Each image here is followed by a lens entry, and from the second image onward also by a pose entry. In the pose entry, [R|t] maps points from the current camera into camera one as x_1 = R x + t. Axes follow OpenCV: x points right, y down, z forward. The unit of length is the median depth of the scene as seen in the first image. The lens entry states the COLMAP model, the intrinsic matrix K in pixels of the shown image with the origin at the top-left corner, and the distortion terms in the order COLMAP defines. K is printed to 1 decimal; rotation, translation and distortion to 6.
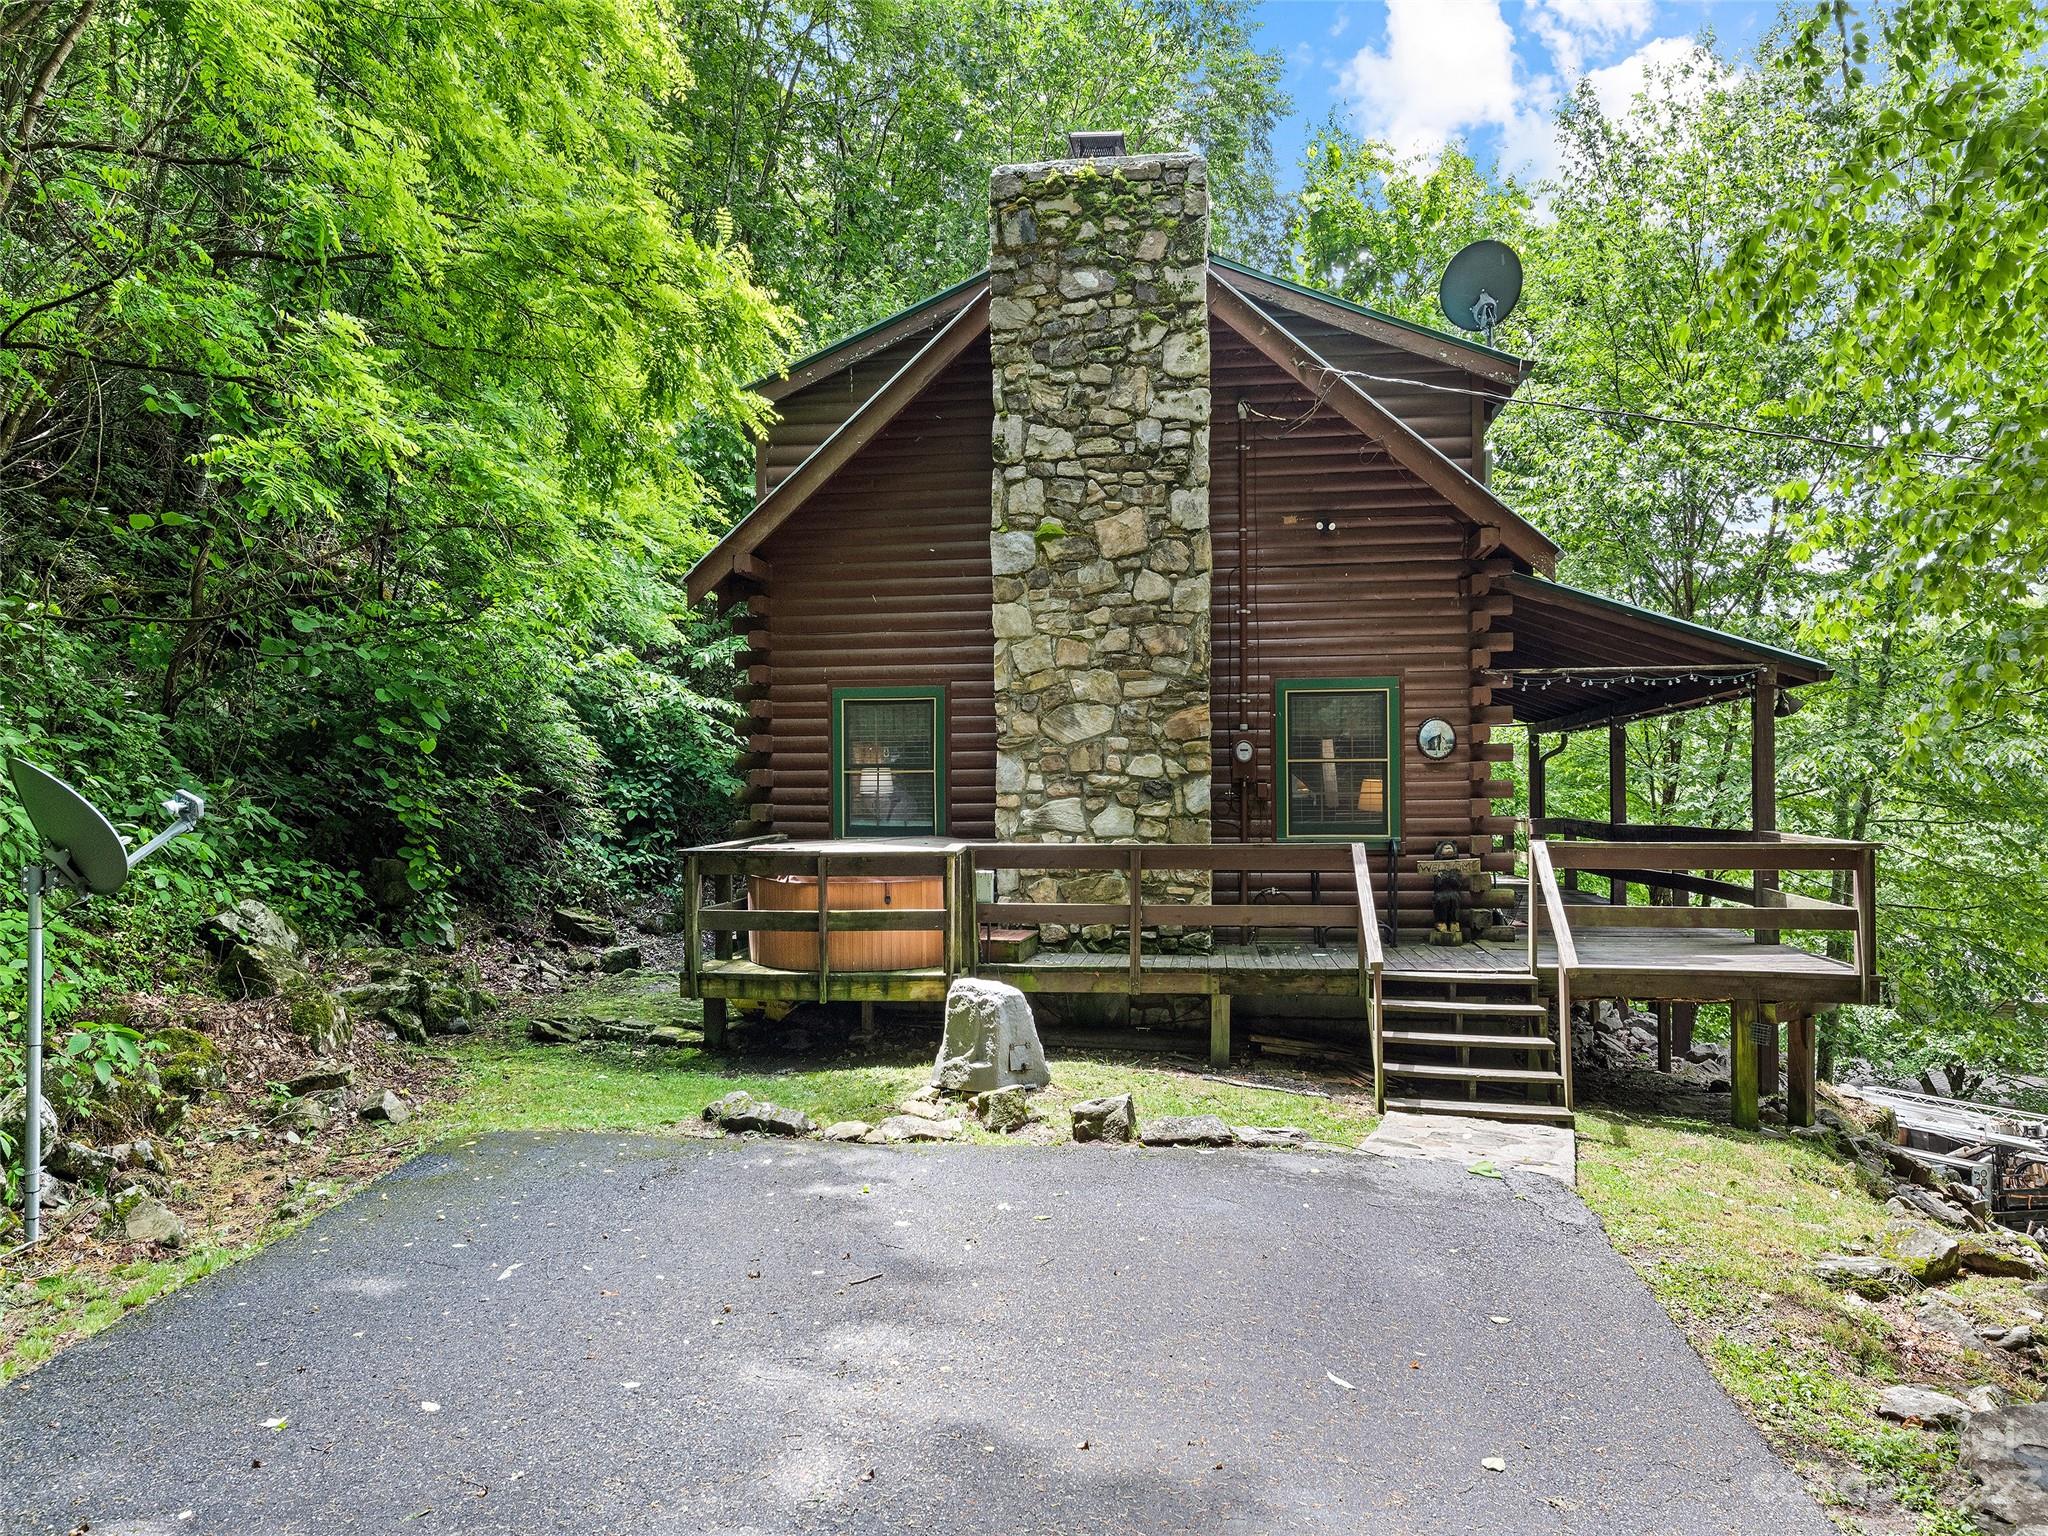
lens RADIAL K [[1419.6, 0, 1024.7], [0, 1419.6, 805.4], [0, 0, 1]] dist [0.043540, -0.043478]
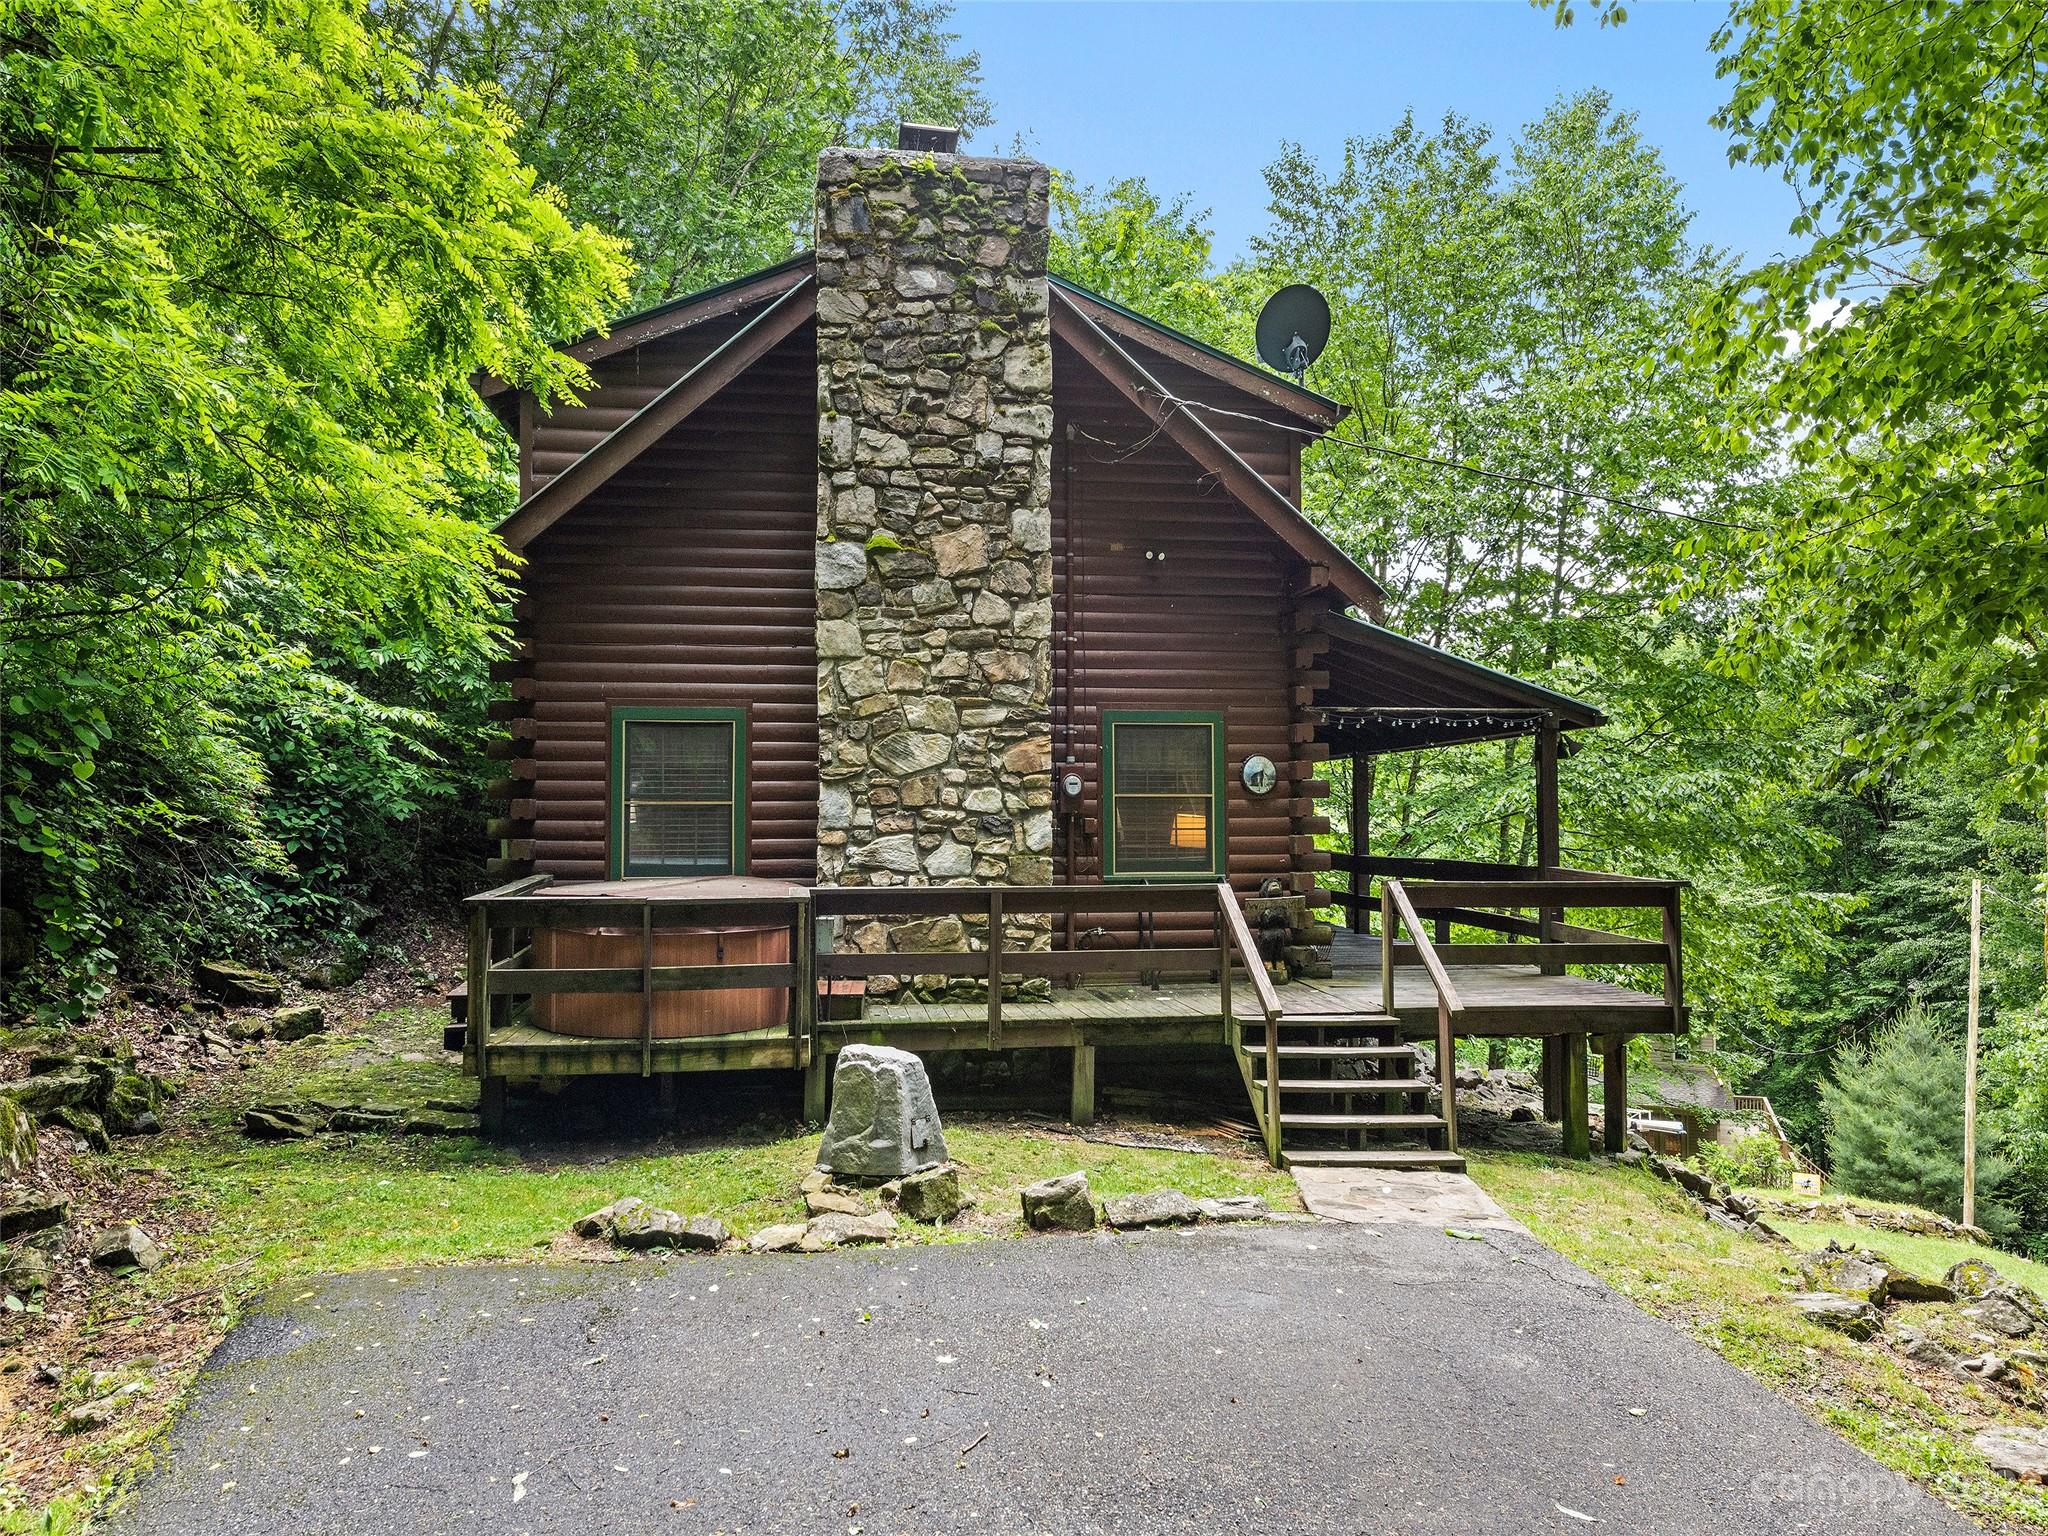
lens RADIAL K [[1449.9, 0, 1024.0], [0, 1449.9, 768.0], [0, 0, 1]] dist [0.038749, -0.034936]
pose [[0.960055, 0.013713, 0.279475, -0.156115], [-0.003367, 0.999292, -0.037465, -0.013289], [-0.279791, 0.035027, 0.959422, 0.079090]]
